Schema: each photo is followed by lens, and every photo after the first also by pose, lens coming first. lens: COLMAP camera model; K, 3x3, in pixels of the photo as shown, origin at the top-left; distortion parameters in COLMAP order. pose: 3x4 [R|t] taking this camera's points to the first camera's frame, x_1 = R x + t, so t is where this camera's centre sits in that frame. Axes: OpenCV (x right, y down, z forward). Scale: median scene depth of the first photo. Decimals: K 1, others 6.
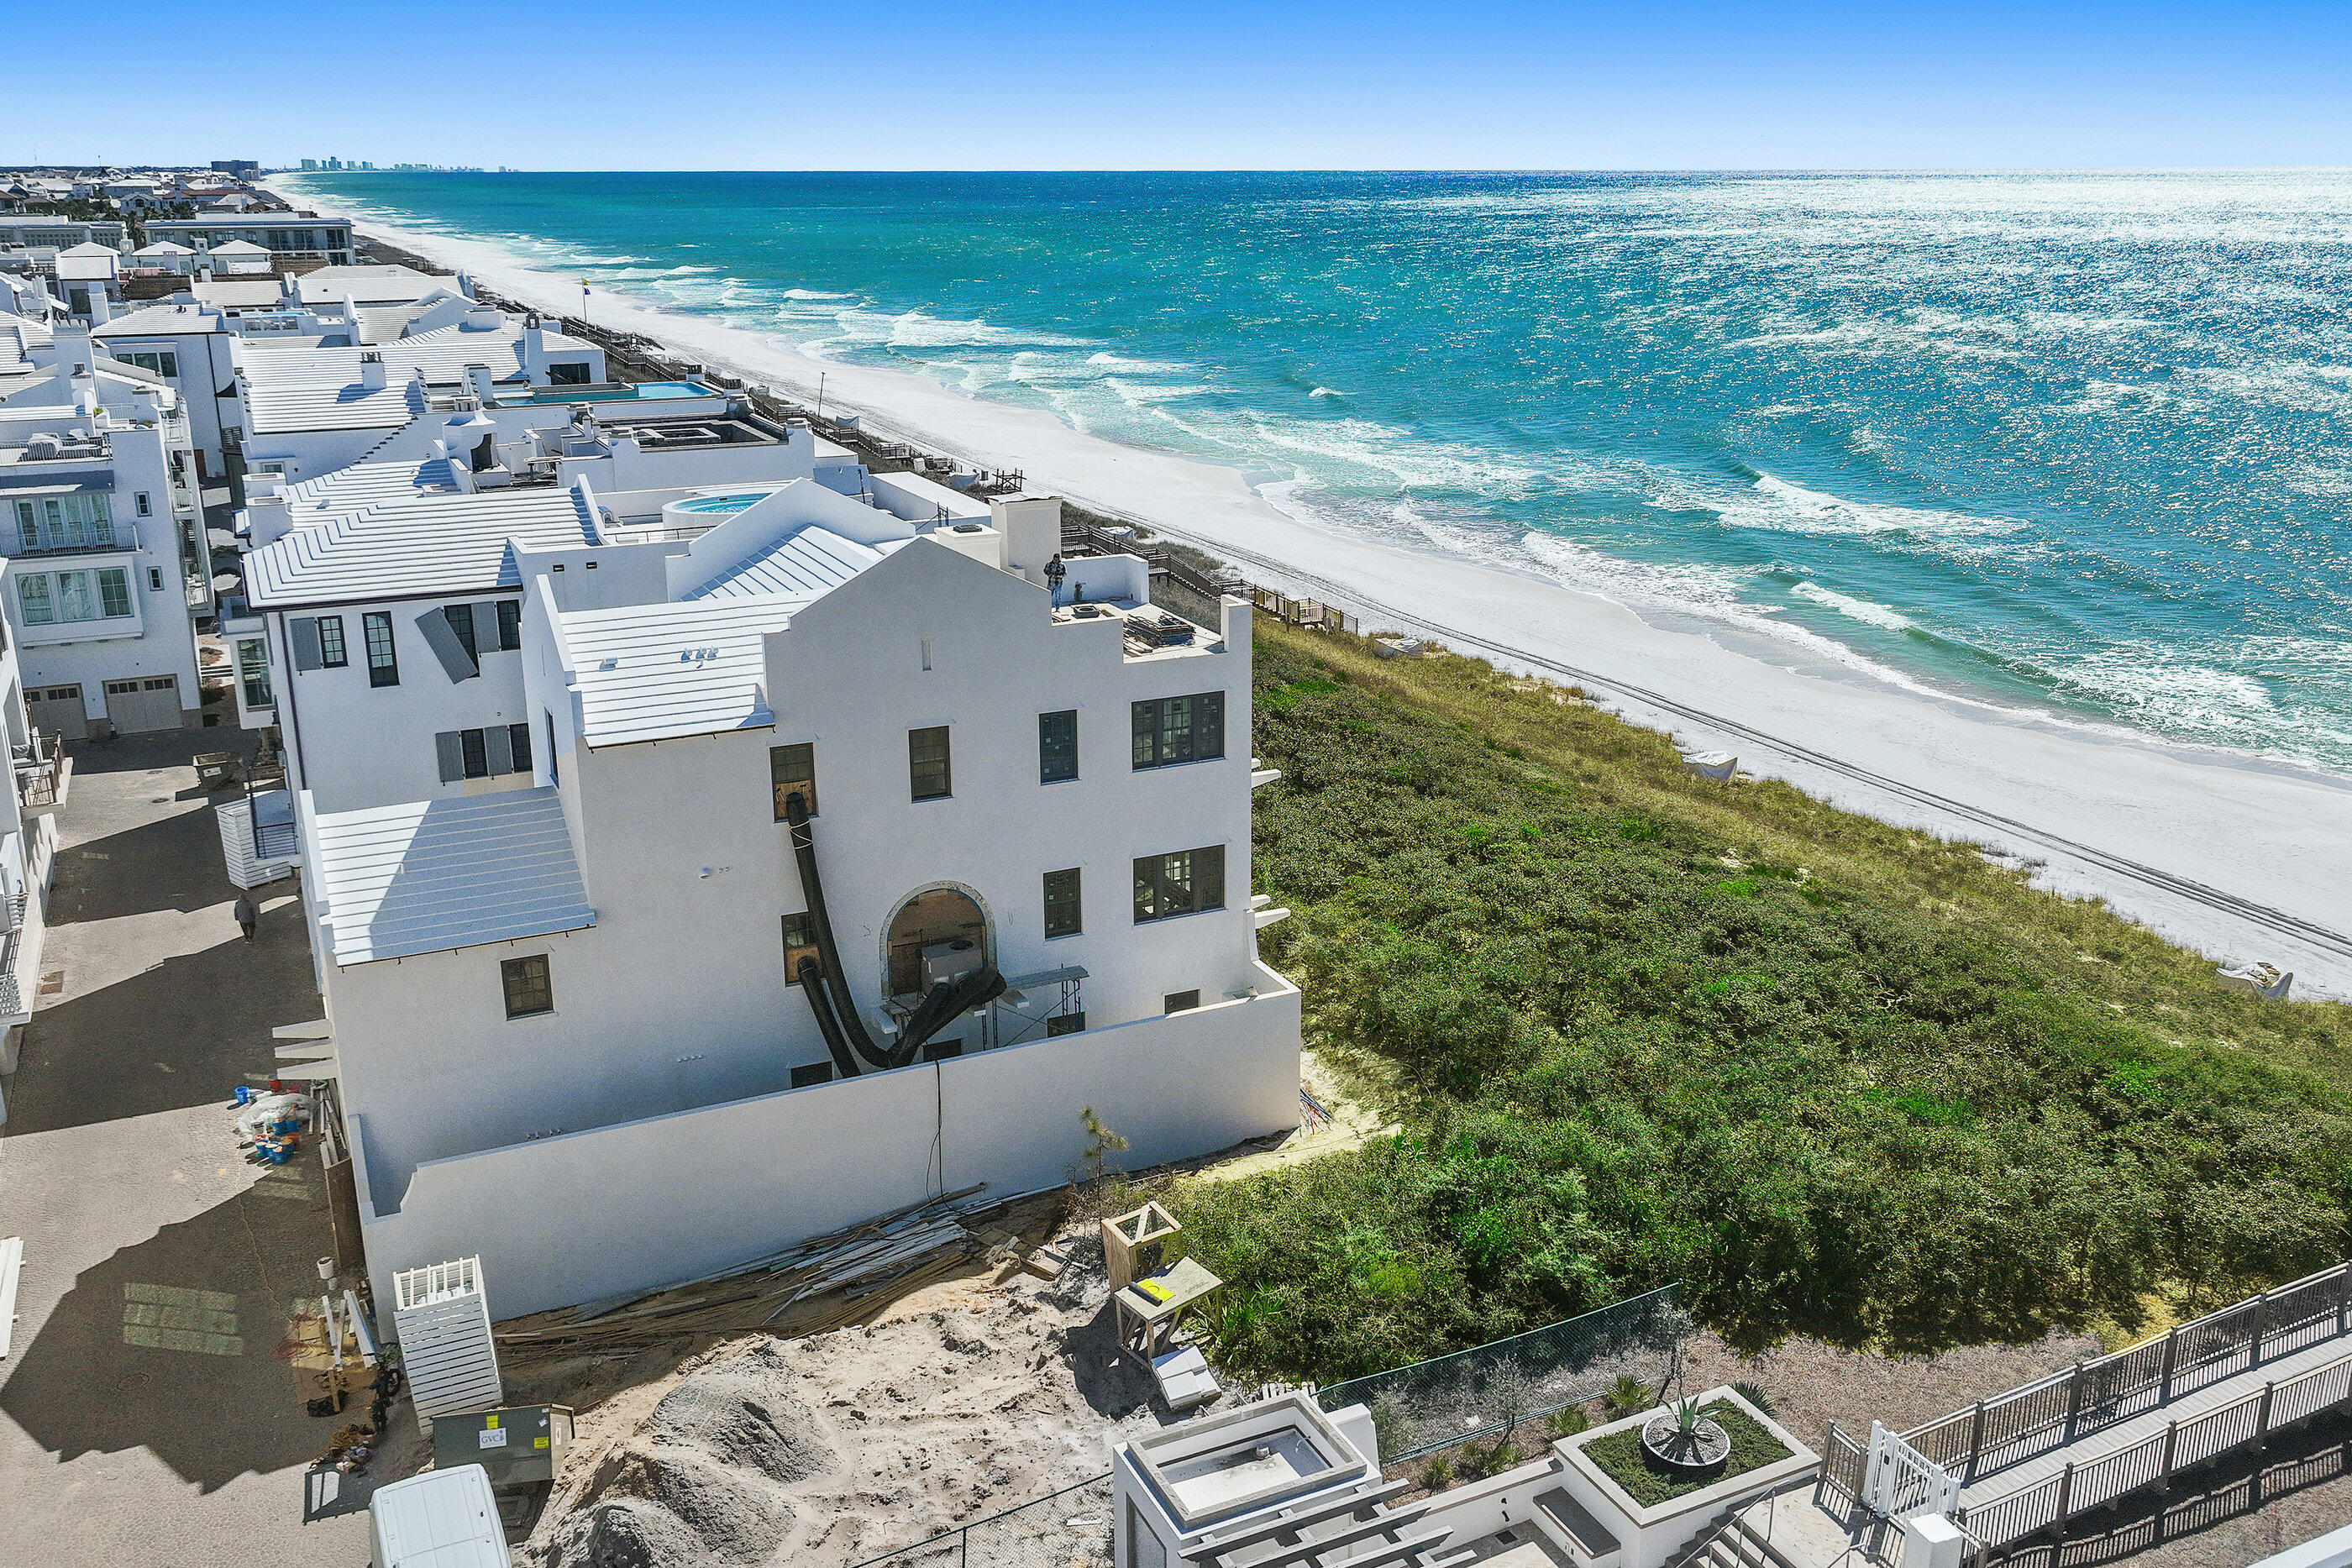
lens RADIAL K [[1972.2, 0, 1176.0], [0, 1972.2, 784.0], [0, 0, 1]] dist [0.009039, -0.013973]
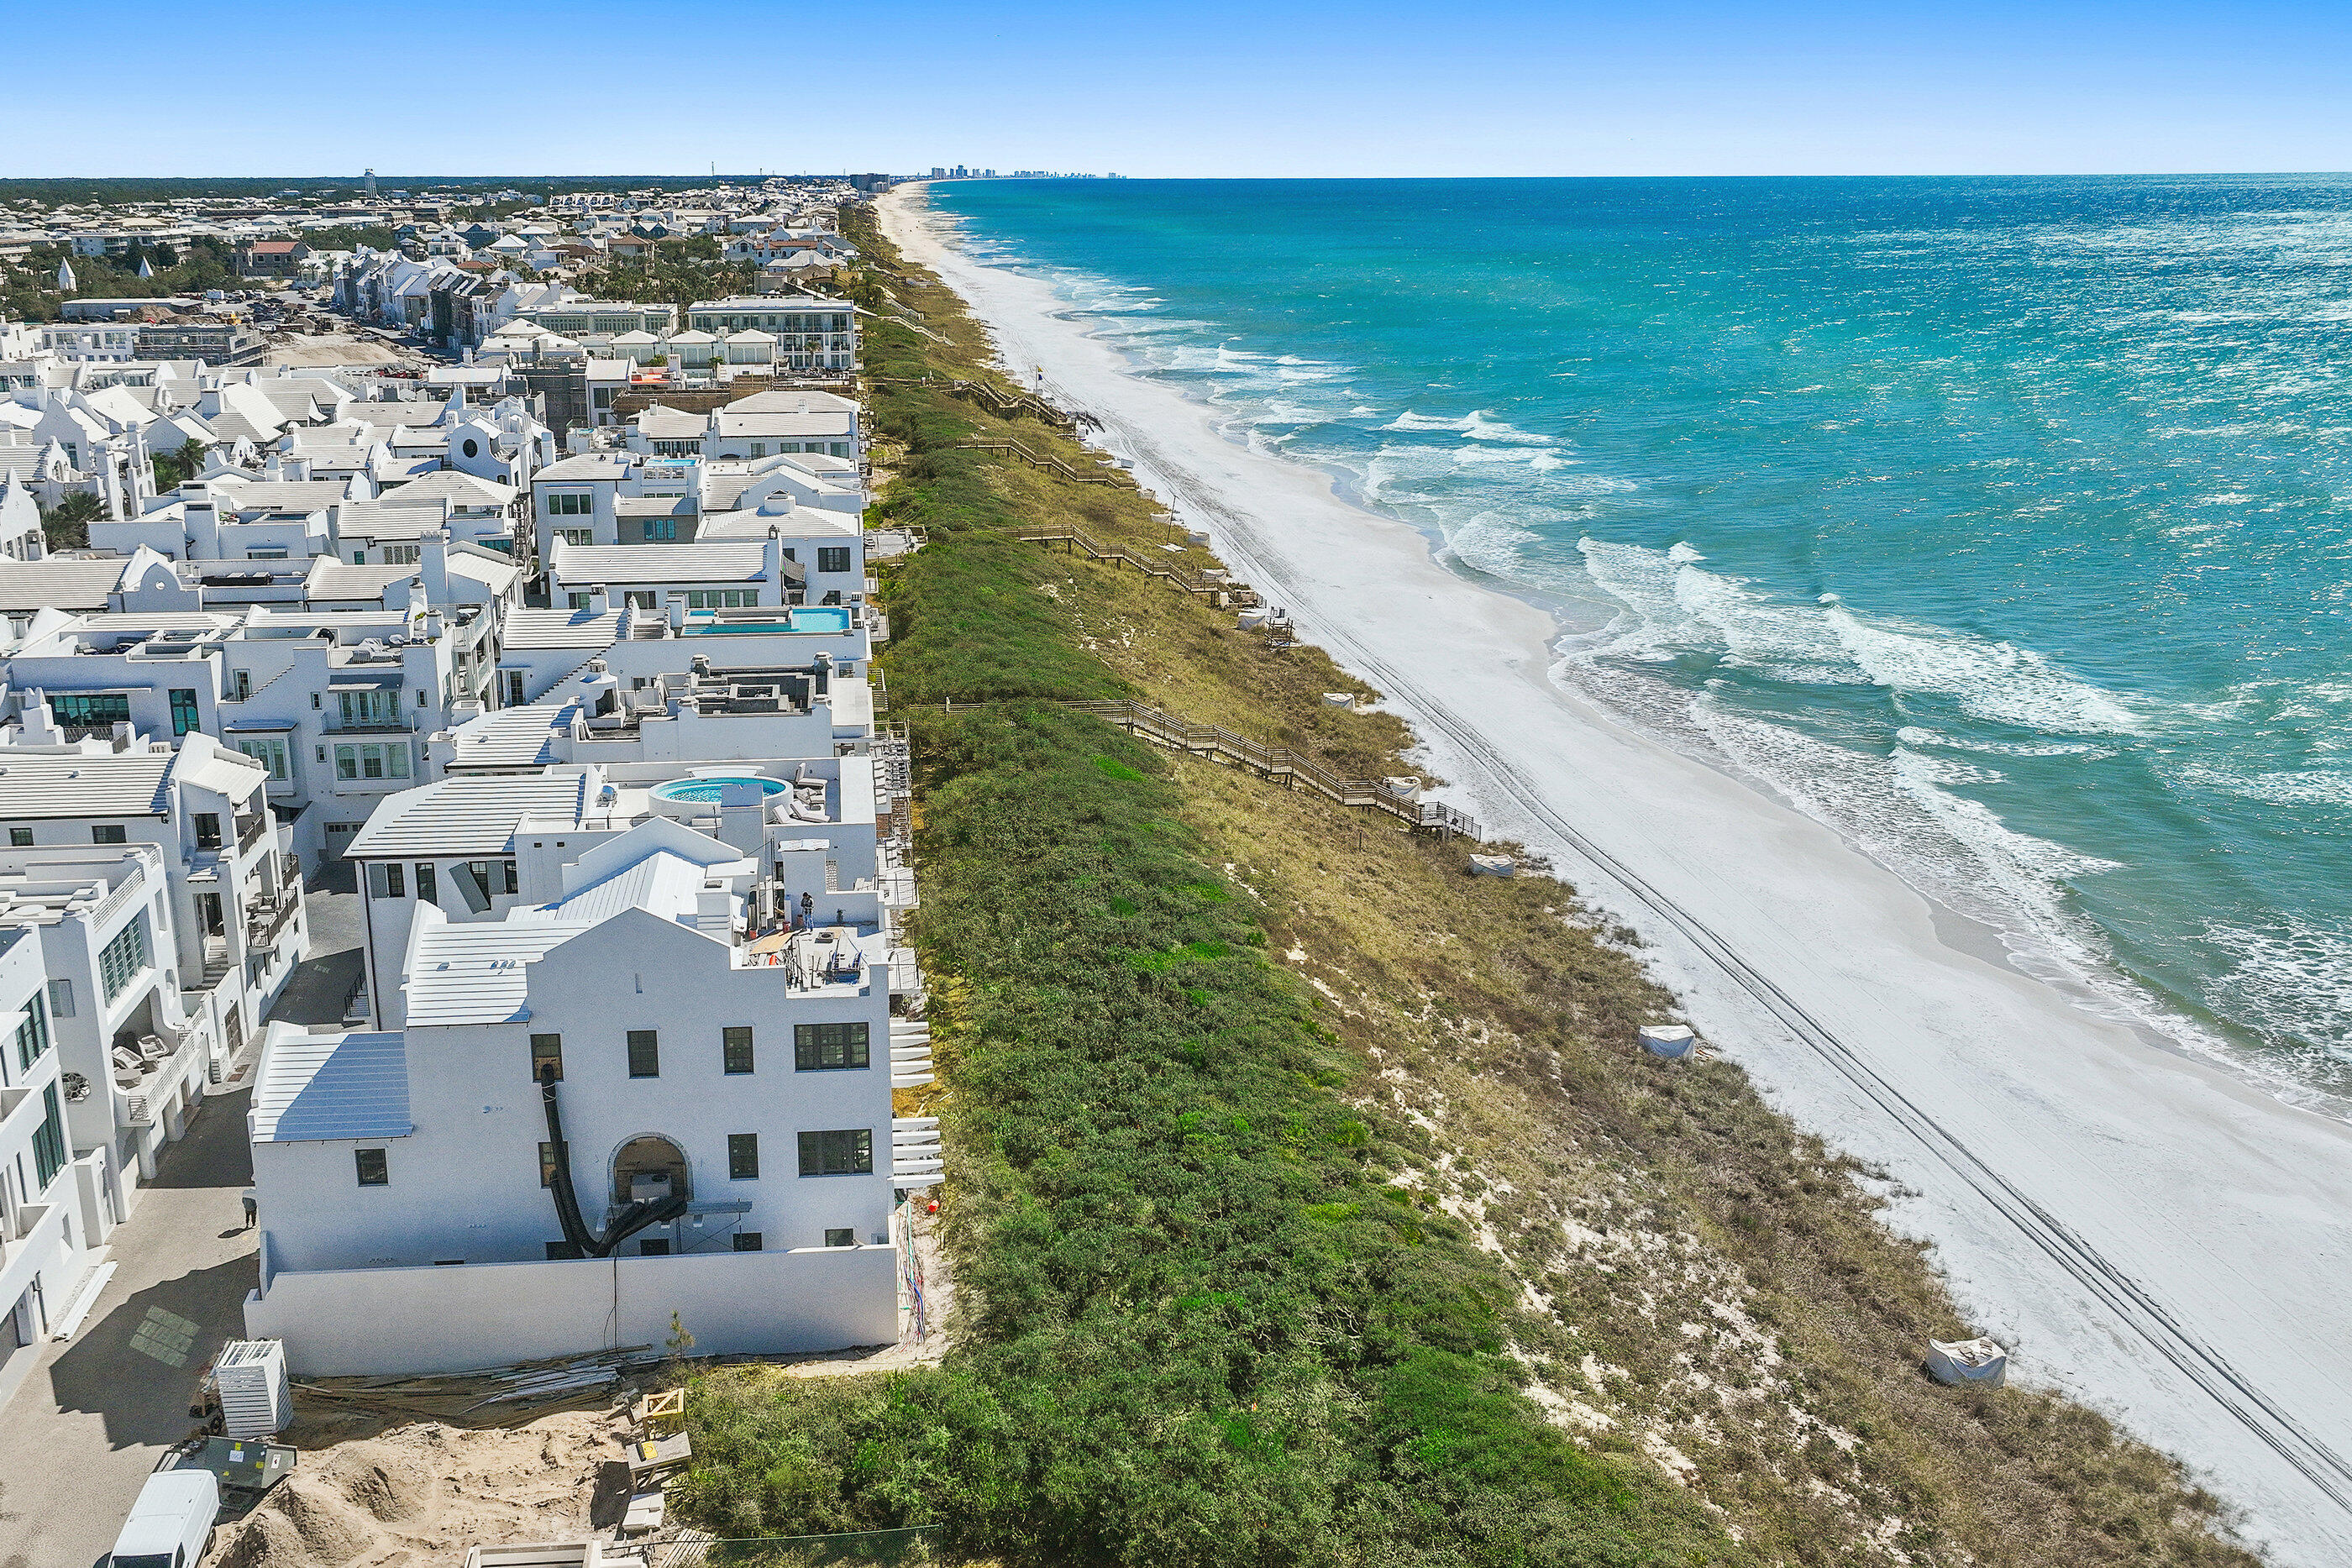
lens RADIAL K [[1974.3, 0, 974.9], [0, 1974.3, 808.3], [0, 0, 1]] dist [0.001701, -0.001851]
pose [[0.933519, 0.104882, -0.342845, 0.602817], [-0.105194, 0.994293, 0.017742, -0.249505], [0.342749, 0.019503, 0.939224, -0.300823]]
